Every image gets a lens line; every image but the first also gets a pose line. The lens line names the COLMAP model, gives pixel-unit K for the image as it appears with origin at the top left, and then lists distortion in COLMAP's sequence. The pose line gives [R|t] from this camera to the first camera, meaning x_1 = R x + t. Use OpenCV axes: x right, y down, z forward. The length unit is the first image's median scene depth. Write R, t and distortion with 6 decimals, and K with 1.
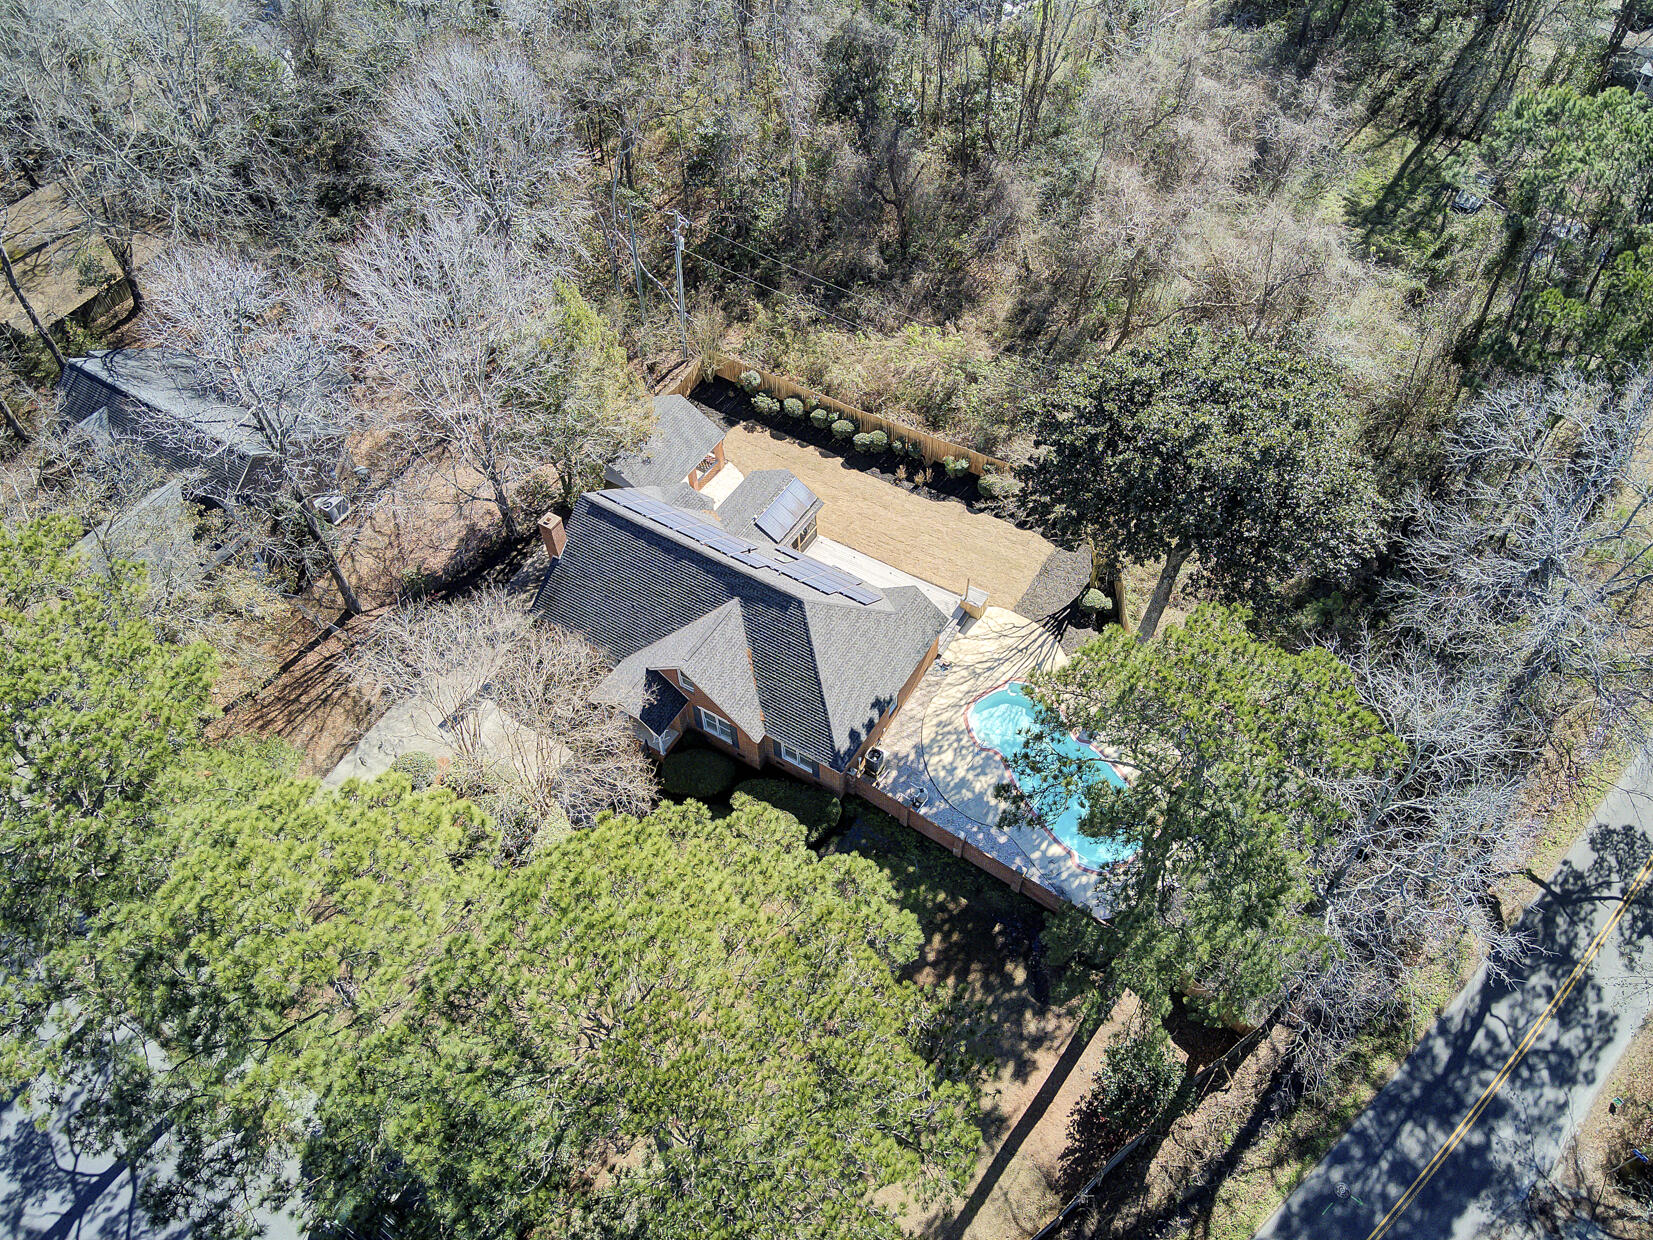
lens RADIAL K [[1232.3, 0, 826.5], [0, 1232.3, 620.0], [0, 0, 1]] dist [0.037473, -0.001359]
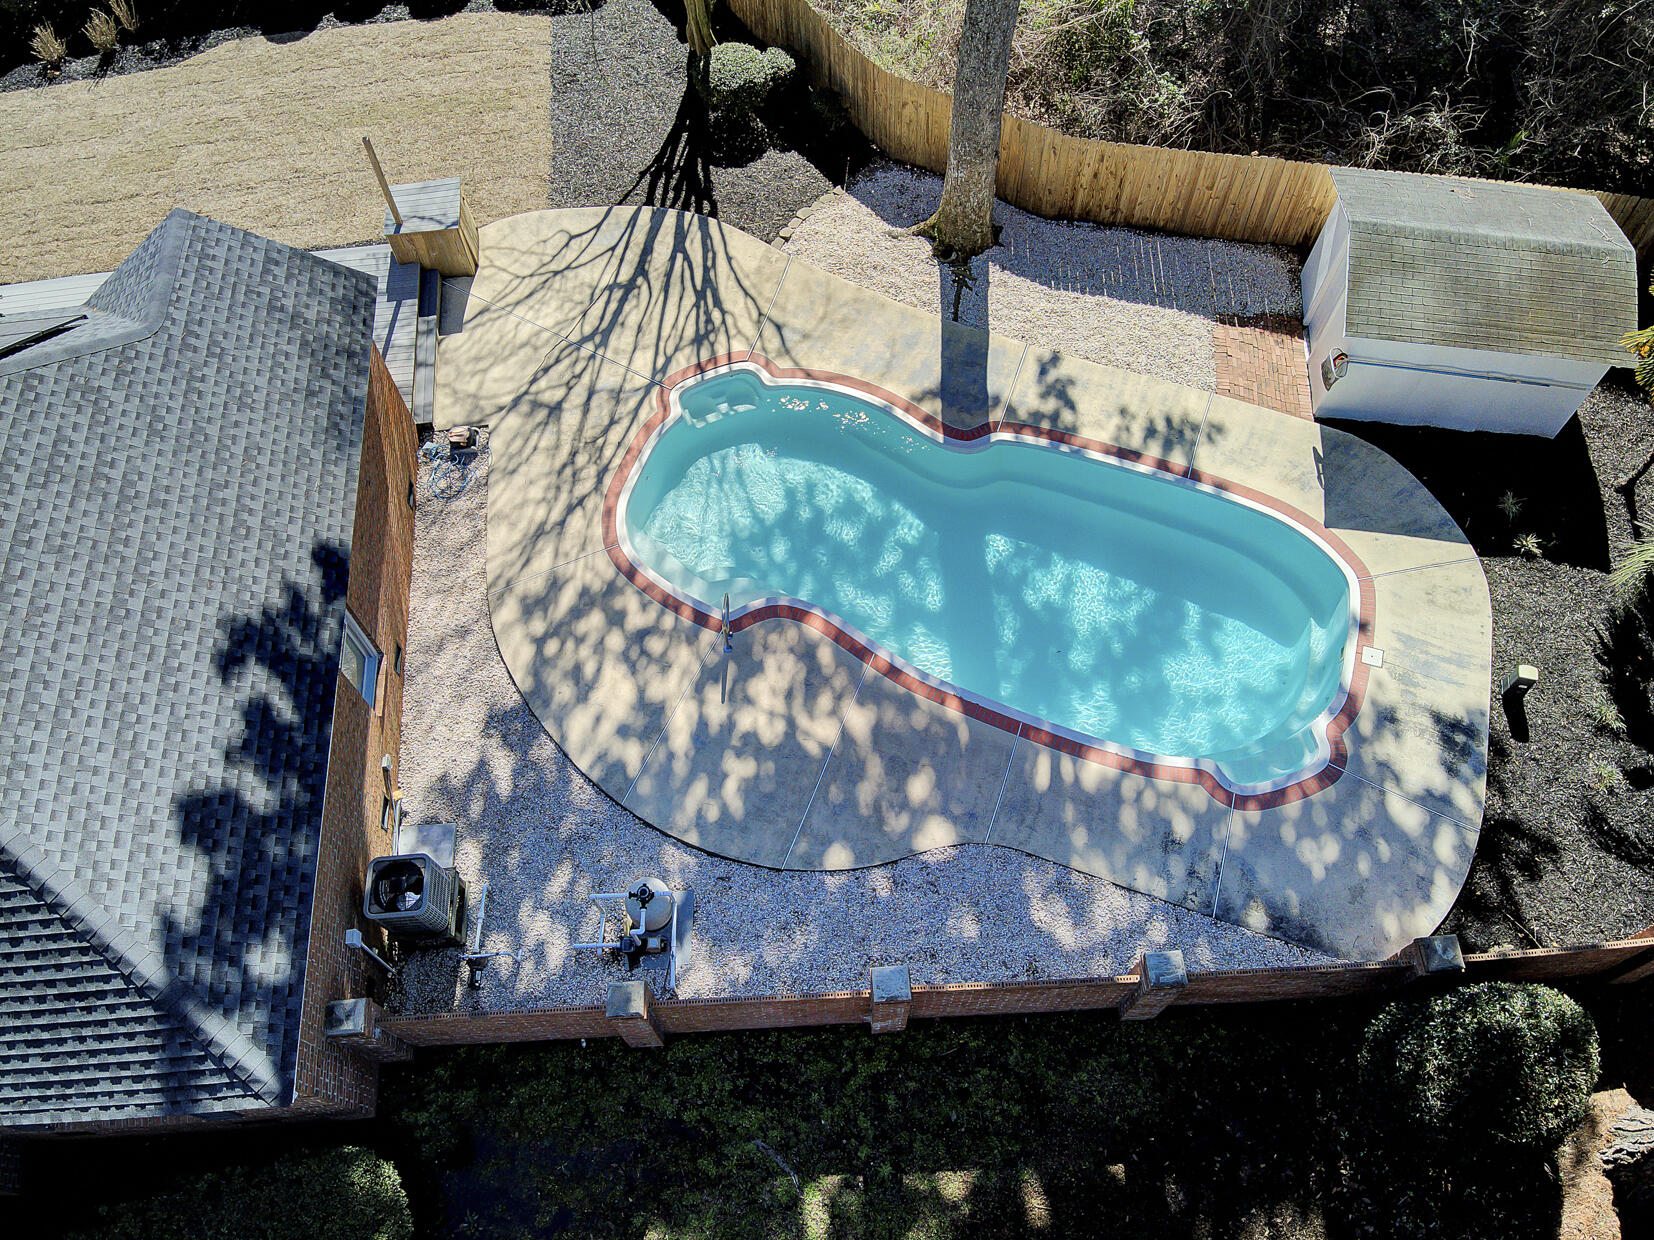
lens RADIAL K [[1192.0, 0, 758.7], [0, 1192.0, 621.5], [0, 0, 1]] dist [0.001251, -0.116201]
pose [[0.802553, -0.532667, 0.268654, 0.048962], [0.475777, 0.843155, 0.250452, 0.030377], [-0.359925, -0.073182, 0.930107, 0.627158]]
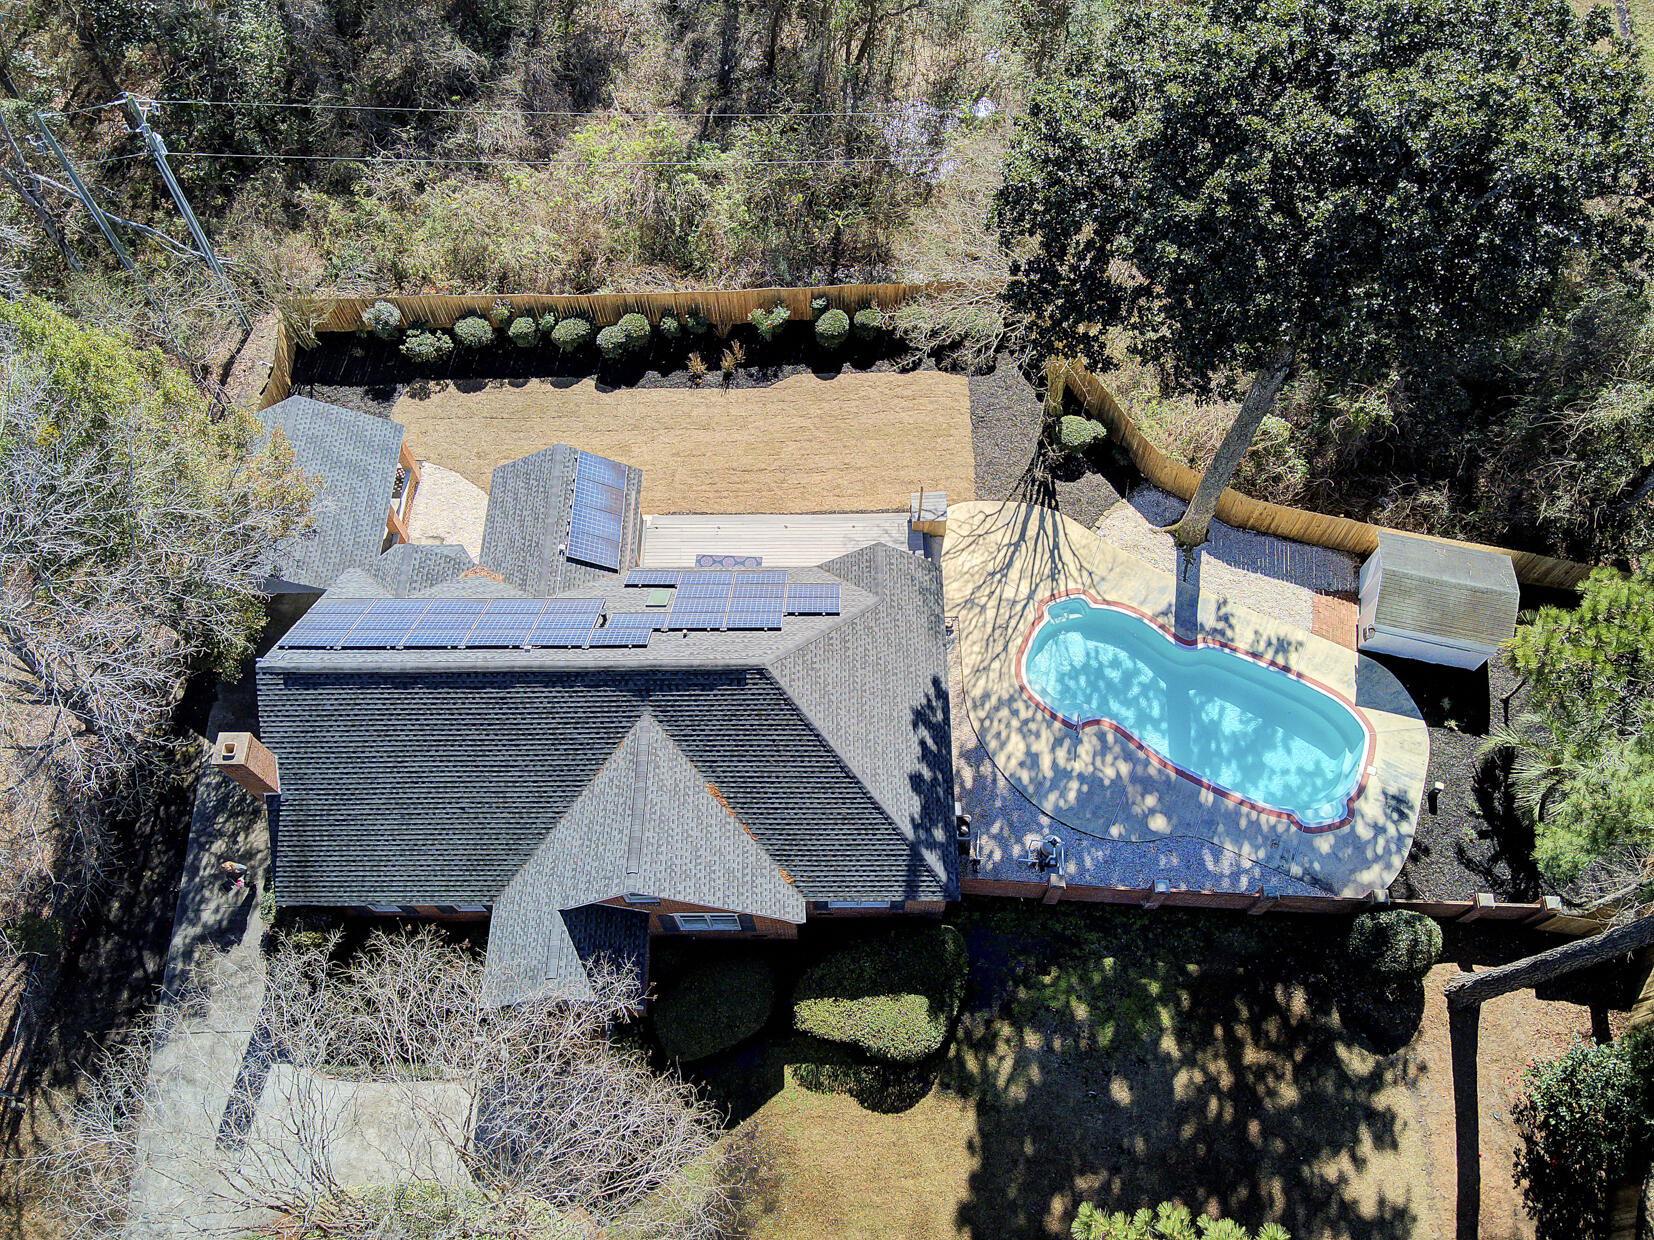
lens RADIAL K [[1233.1, 0, 827.0], [0, 1233.1, 620.0], [0, 0, 1]] dist [0.037473, -0.001359]
pose [[0.853141, -0.457857, 0.250033, -0.100269], [0.408126, 0.884313, 0.226769, -0.119825], [-0.324935, -0.091421, 0.941307, 0.373309]]
